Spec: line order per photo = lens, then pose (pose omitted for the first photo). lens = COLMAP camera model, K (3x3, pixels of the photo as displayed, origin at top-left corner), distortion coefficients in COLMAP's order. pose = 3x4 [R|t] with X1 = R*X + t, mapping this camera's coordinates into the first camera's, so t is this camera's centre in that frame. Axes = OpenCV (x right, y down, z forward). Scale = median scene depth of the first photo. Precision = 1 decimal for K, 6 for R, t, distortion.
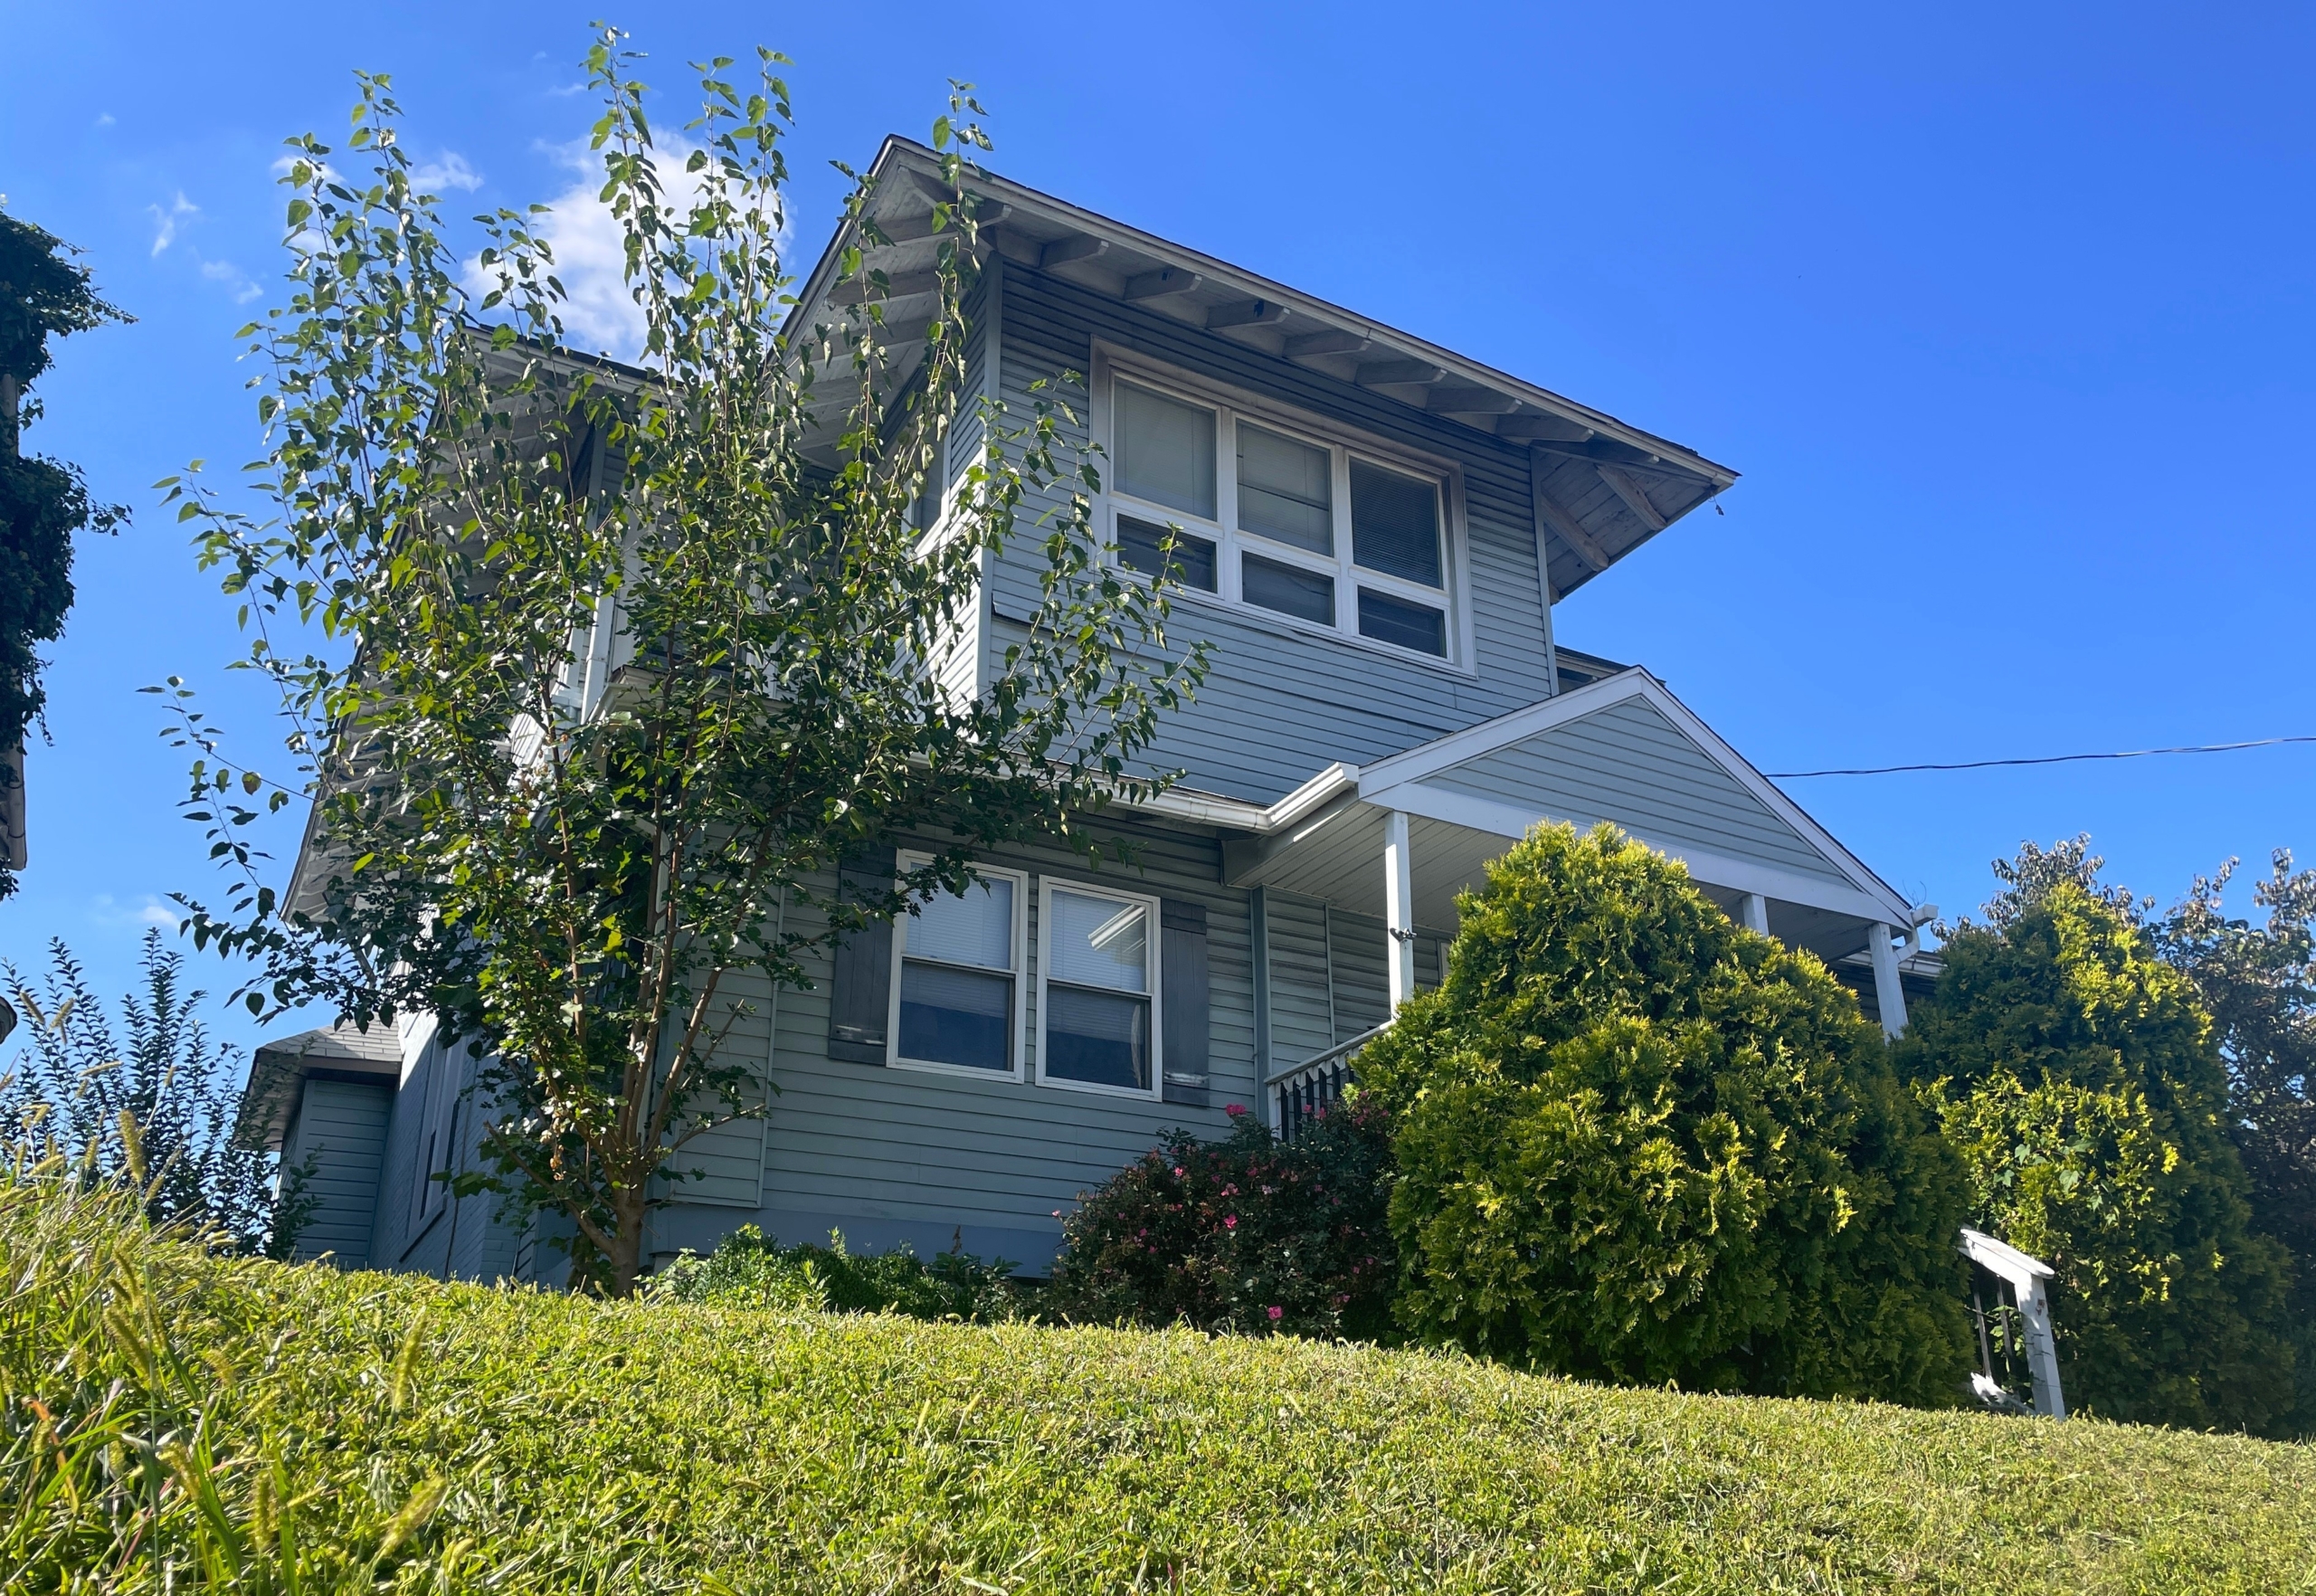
lens RADIAL K [[1818.9, 0, 1158.4], [0, 1818.9, 870.6], [0, 0, 1]] dist [0.038440, -0.002200]
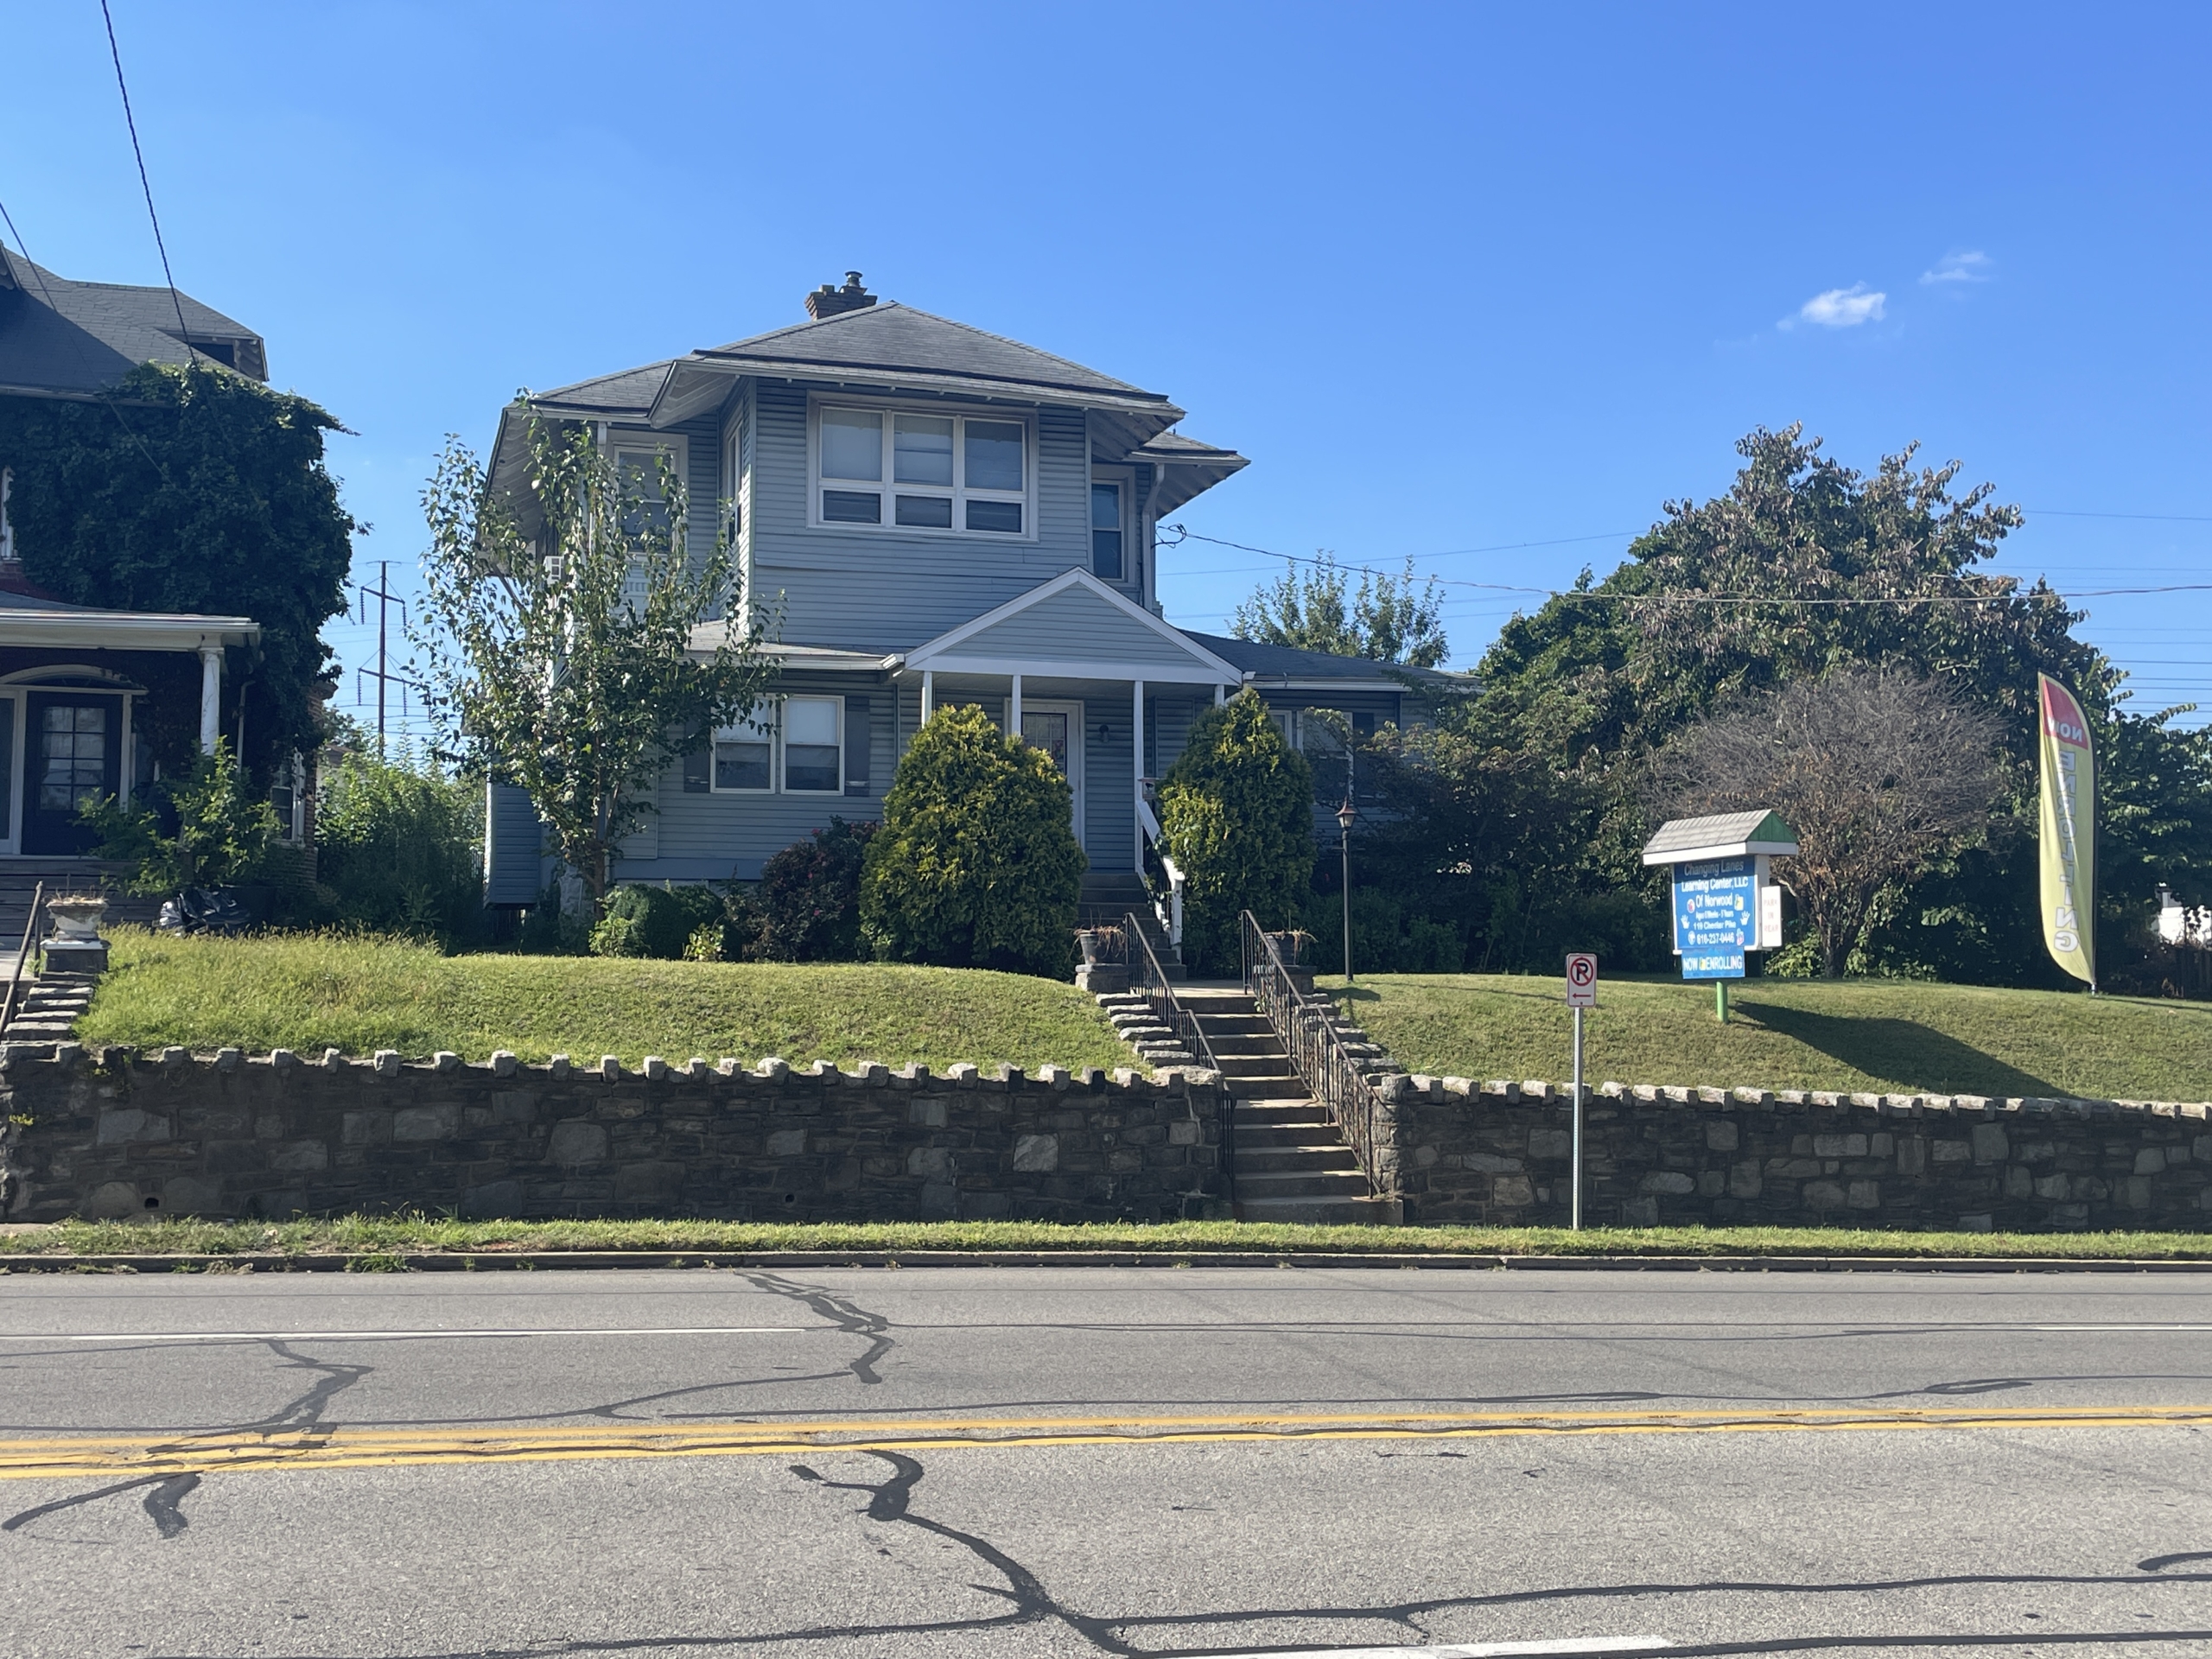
lens RADIAL K [[2375.0, 0, 1106.0], [0, 2375.0, 829.5], [0, 0, 1]] dist [0.000980, 0.000663]
pose [[0.975694, -0.006400, -0.219042, 0.925556], [0.075518, 0.948163, 0.308682, -0.685247], [0.205712, -0.317721, 0.925600, -1.576064]]
